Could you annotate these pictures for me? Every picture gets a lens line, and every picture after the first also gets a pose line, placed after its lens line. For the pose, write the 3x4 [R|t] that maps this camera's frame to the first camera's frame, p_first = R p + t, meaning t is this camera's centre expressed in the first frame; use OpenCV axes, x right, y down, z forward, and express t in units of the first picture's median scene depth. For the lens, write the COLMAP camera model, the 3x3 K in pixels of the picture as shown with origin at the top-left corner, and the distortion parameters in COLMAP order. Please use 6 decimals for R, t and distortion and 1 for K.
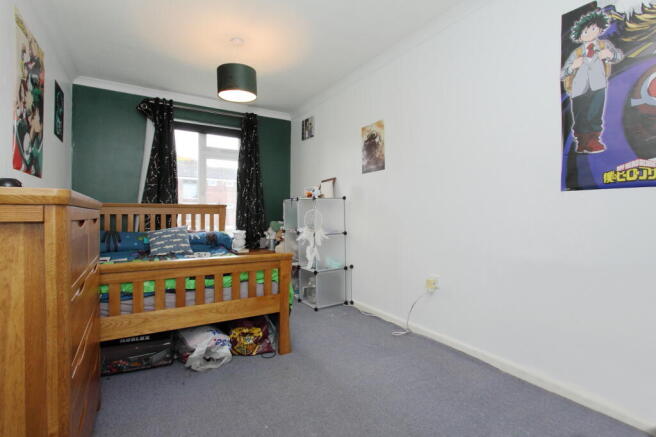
lens RADIAL K [[304.2, 0, 329.2], [0, 304.2, 209.4], [0, 0, 1]] dist [-0.018873, 0.000532]
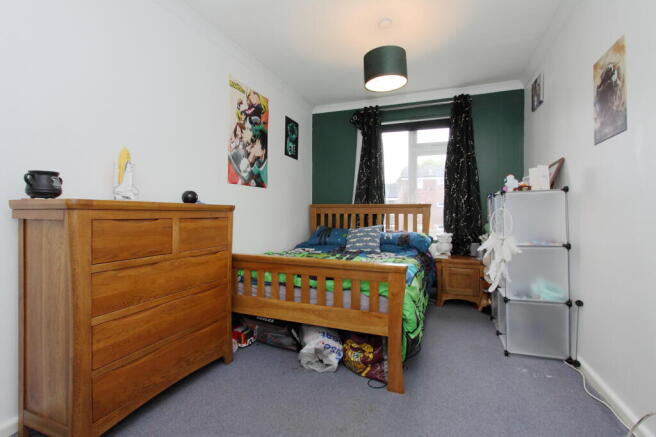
lens RADIAL K [[304.2, 0, 329.2], [0, 304.2, 209.4], [0, 0, 1]] dist [-0.018873, 0.000532]
pose [[0.602315, -0.006279, -0.798234, 0.260698], [0.008546, 0.999962, -0.001418, 0.000248], [0.798213, -0.005968, 0.602346, 0.266424]]
